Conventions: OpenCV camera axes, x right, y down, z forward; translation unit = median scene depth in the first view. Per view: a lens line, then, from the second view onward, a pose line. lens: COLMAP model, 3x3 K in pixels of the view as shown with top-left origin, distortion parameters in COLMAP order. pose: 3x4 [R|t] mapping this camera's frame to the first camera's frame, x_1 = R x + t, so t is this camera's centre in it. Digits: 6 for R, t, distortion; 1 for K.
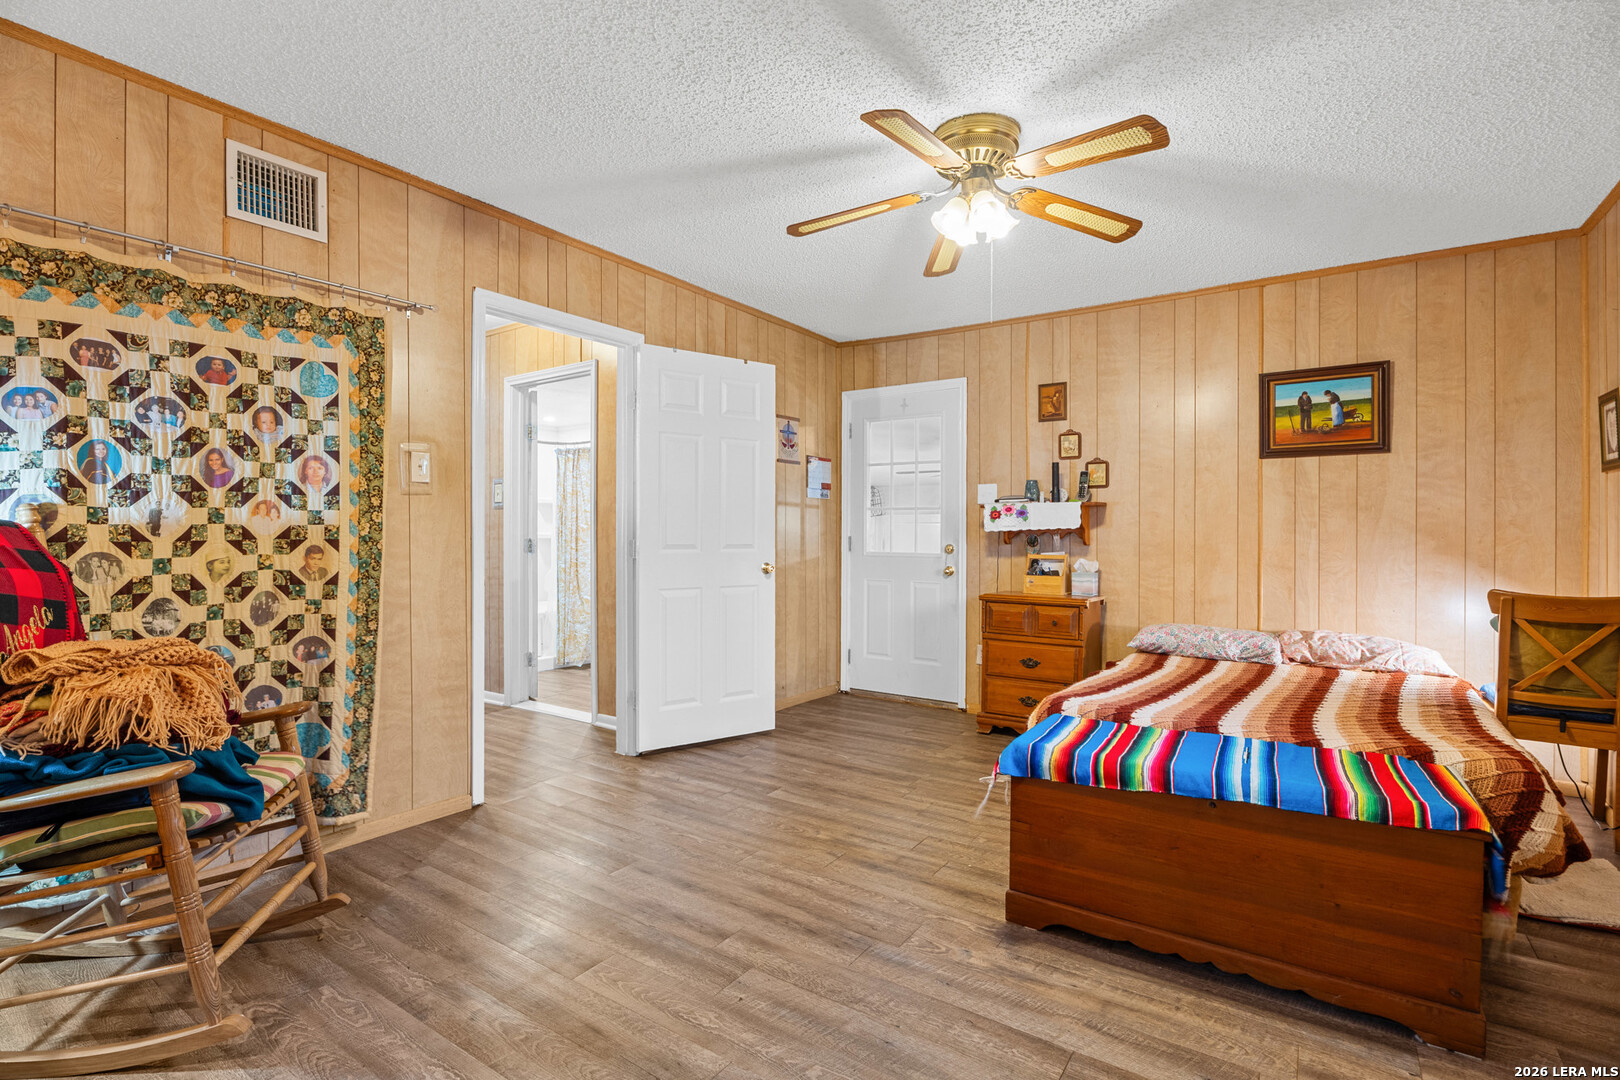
lens RADIAL K [[754.1, 0, 804.2], [0, 754.1, 542.3], [0, 0, 1]] dist [-0.007354, 0.000171]
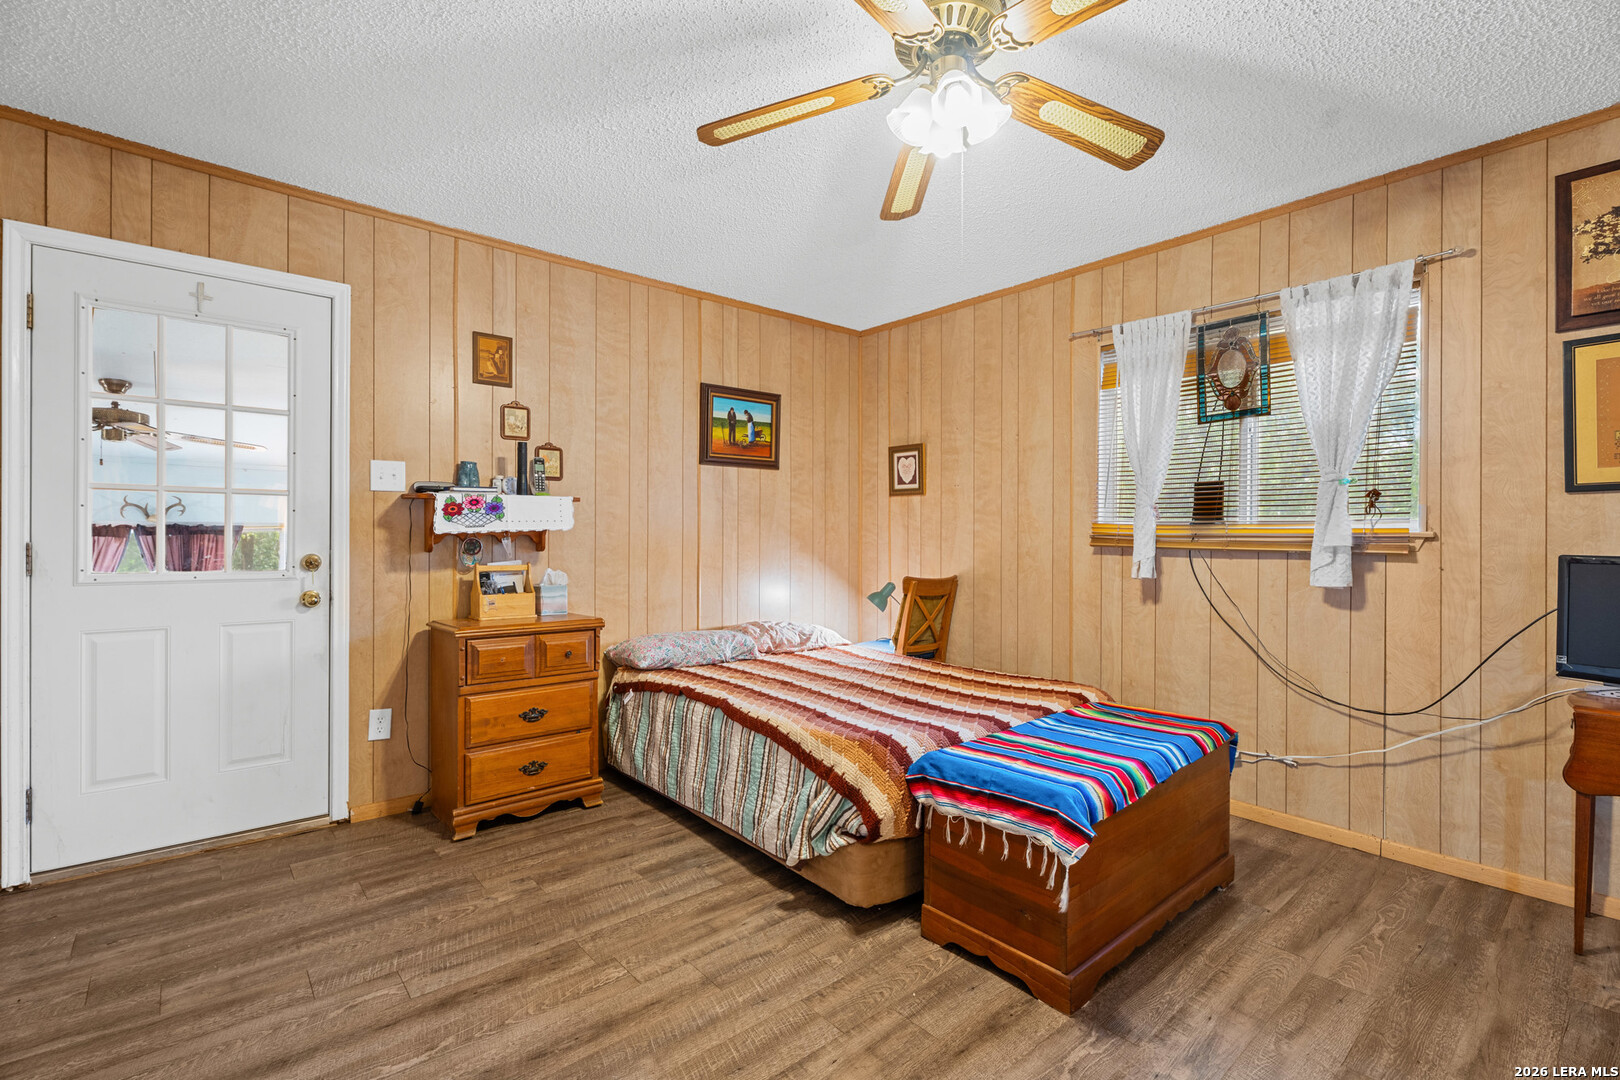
lens RADIAL K [[716.8, 0, 810.0], [0, 716.8, 540.0], [0, 0, 1]] dist [-0.001009, 0.000014]
pose [[0.279863, -0.008849, 0.959999, -0.306597], [0.008610, 0.999940, 0.006707, -0.011779], [-0.960001, 0.006389, 0.279922, 0.582337]]
